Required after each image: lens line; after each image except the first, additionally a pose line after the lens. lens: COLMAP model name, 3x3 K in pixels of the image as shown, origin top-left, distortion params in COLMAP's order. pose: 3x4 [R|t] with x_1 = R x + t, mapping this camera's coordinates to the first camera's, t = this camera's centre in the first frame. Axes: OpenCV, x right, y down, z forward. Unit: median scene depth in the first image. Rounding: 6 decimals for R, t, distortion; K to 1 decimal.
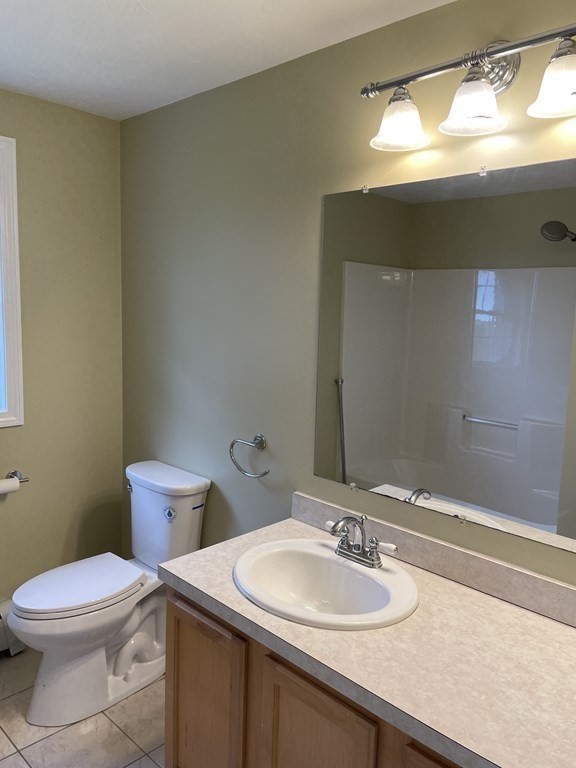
lens RADIAL K [[575.9, 0, 284.6], [0, 575.9, 376.6], [0, 0, 1]] dist [0.081672, -0.104285]
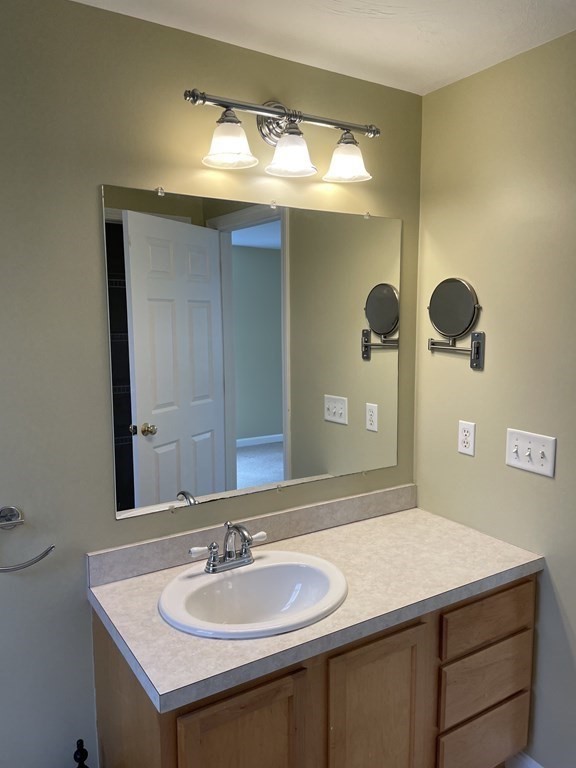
lens RADIAL K [[575.9, 0, 284.1], [0, 575.9, 392.3], [0, 0, 1]] dist [0.081672, -0.104285]
pose [[0.241982, -0.161339, 0.956773, -0.809986], [0.134327, 0.982154, 0.131645, -0.110366], [-0.960938, 0.096665, 0.259335, 0.645894]]
